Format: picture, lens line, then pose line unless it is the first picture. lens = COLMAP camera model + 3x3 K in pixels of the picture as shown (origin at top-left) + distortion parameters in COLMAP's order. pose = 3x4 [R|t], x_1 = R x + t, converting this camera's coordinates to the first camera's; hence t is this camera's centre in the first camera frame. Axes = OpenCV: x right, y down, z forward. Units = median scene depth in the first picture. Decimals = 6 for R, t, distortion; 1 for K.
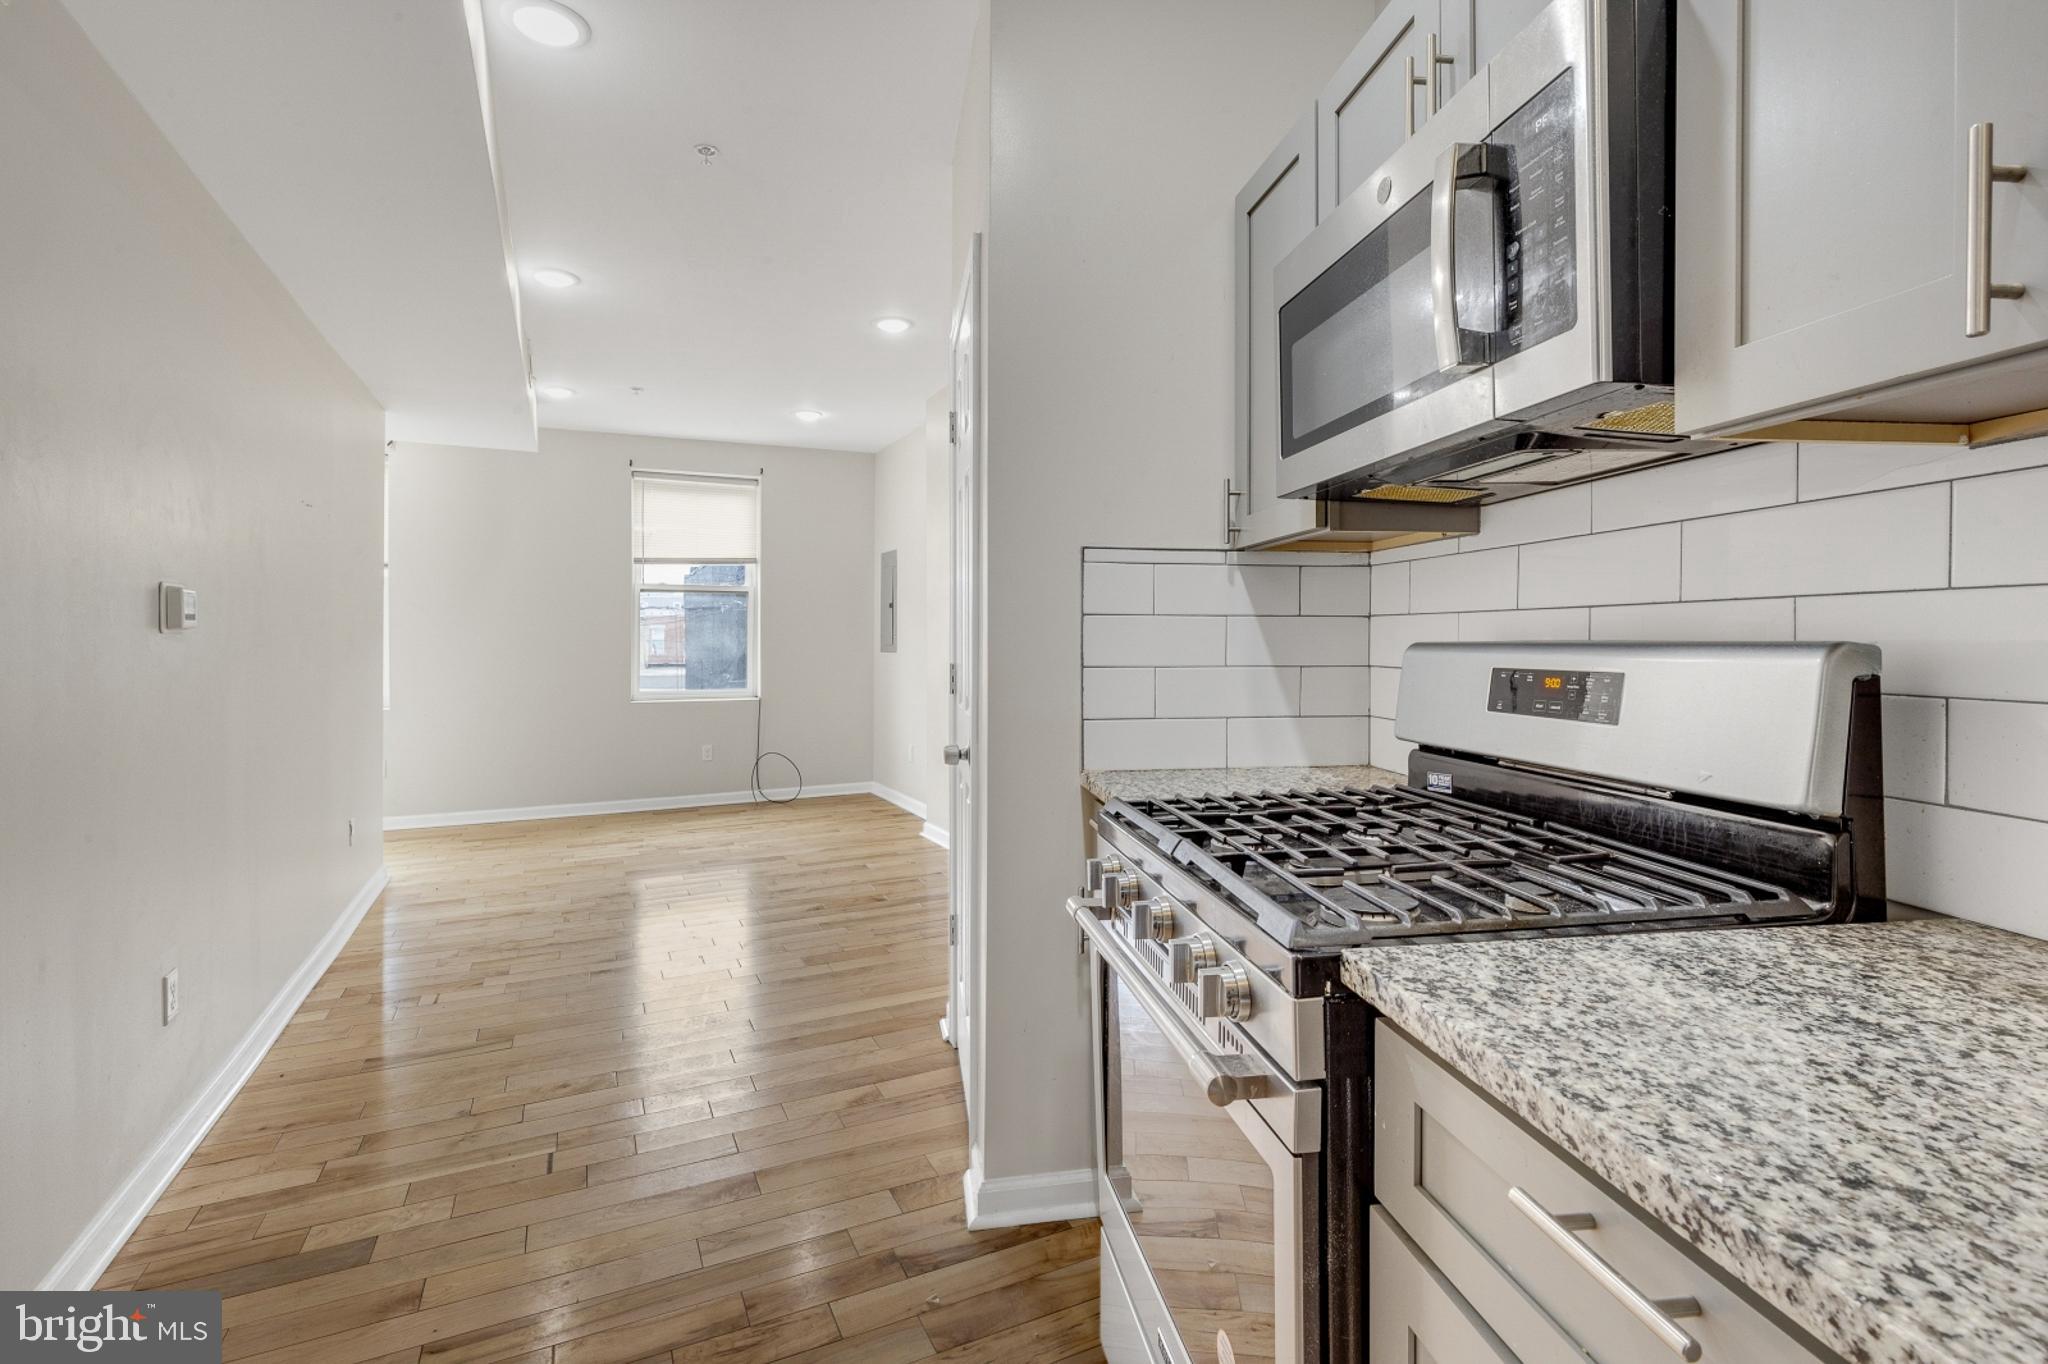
lens RADIAL K [[947.7, 0, 1014.5], [0, 947.7, 640.1], [0, 0, 1]] dist [0.011045, -0.001033]
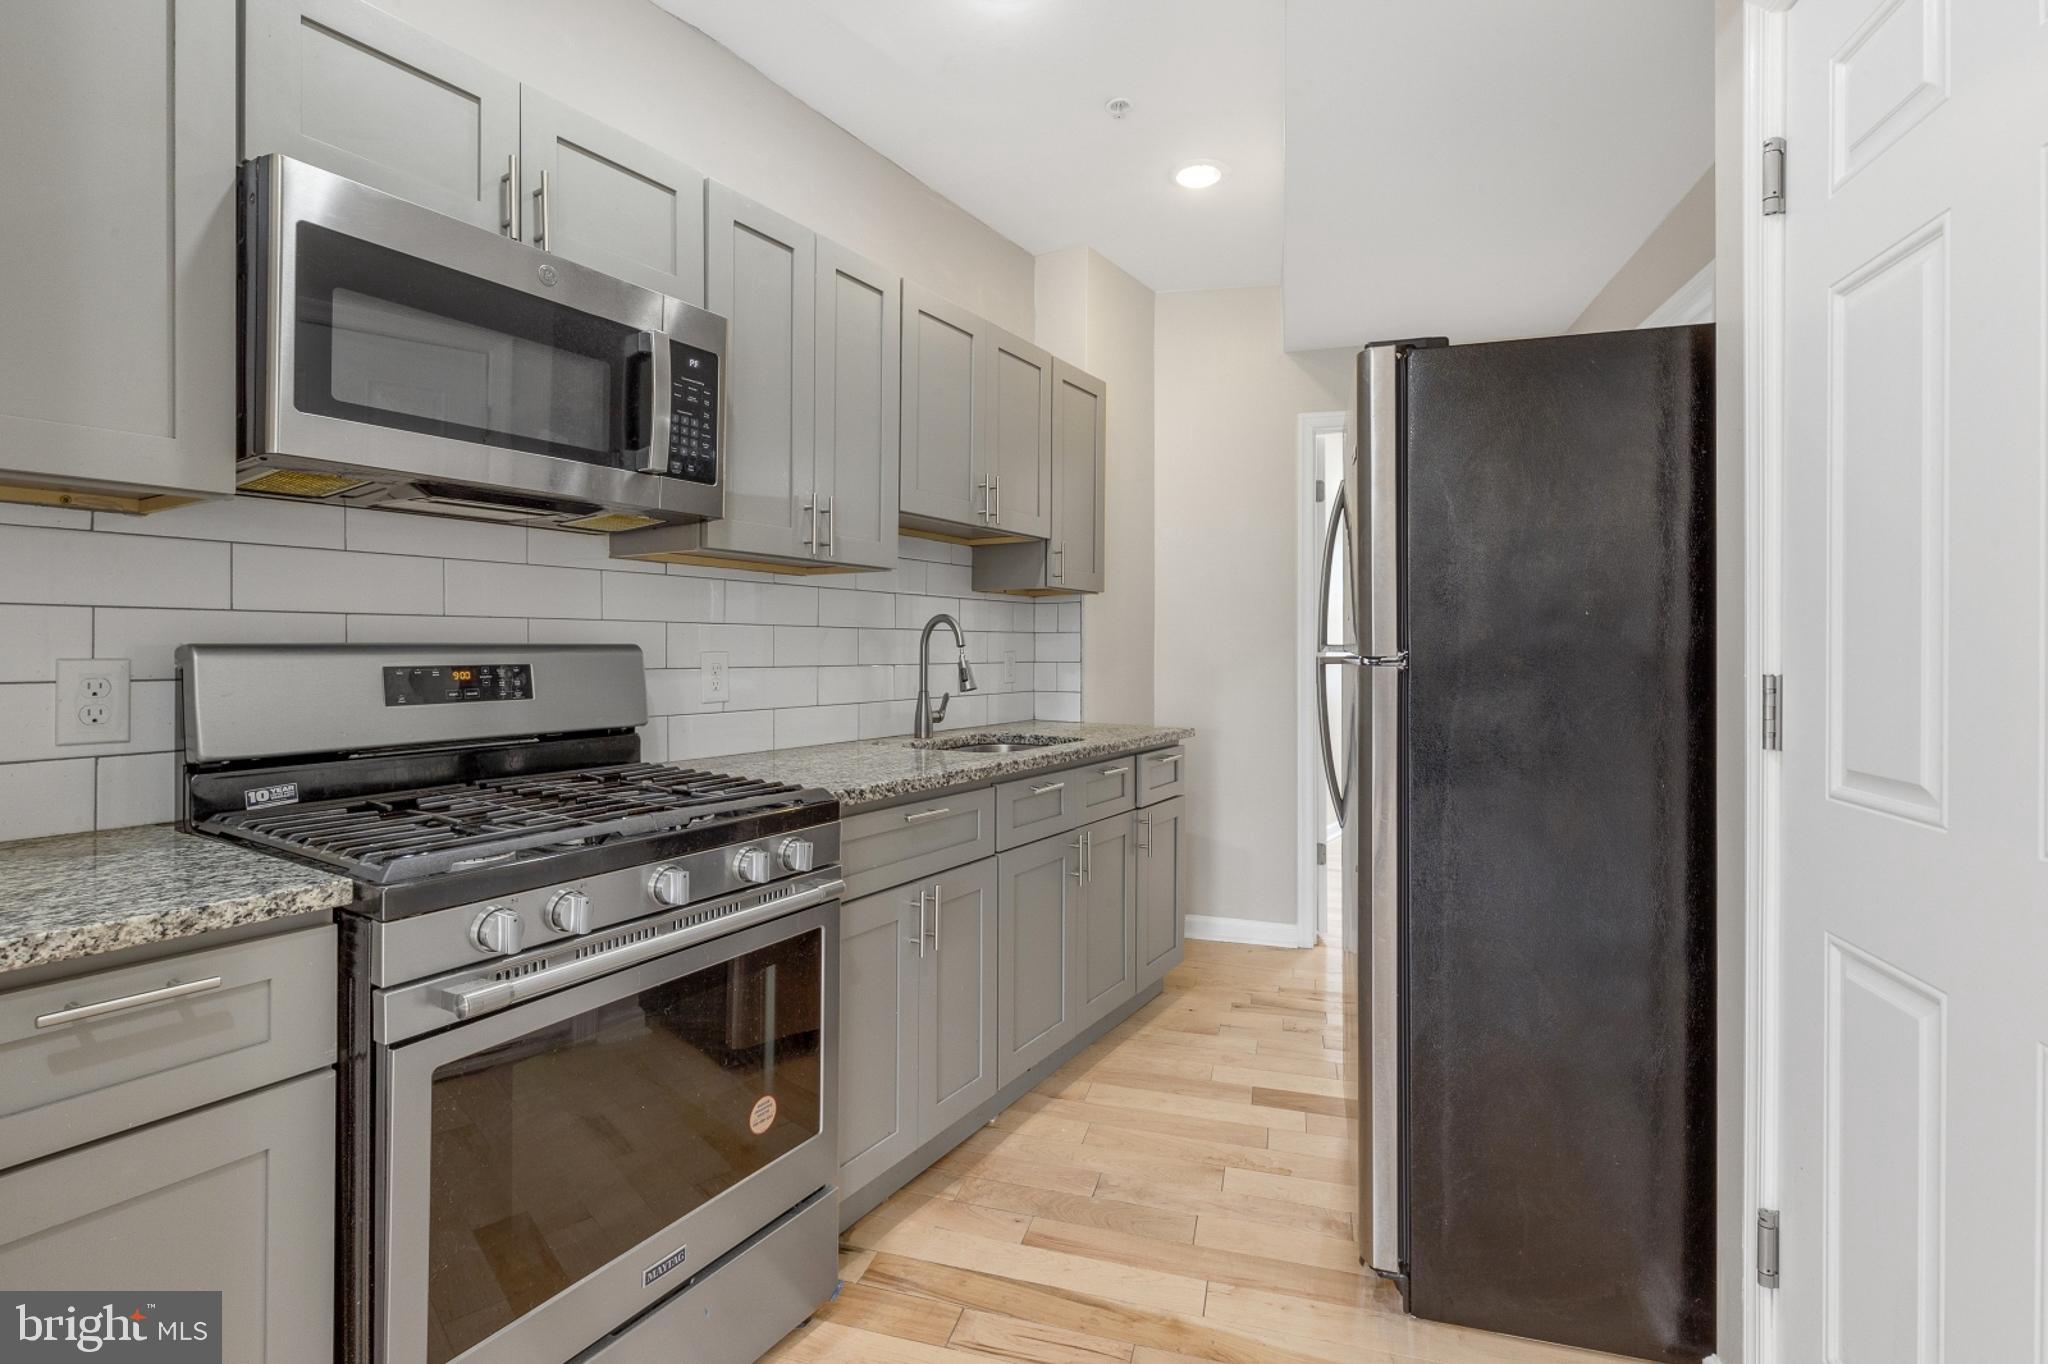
lens RADIAL K [[947.7, 0, 1014.5], [0, 947.7, 640.1], [0, 0, 1]] dist [0.011045, -0.001033]
pose [[-0.759415, -0.003737, 0.650596, -0.171037], [-0.006566, 0.999977, -0.001919, -0.001042], [-0.650574, -0.005729, -0.759422, 0.303424]]
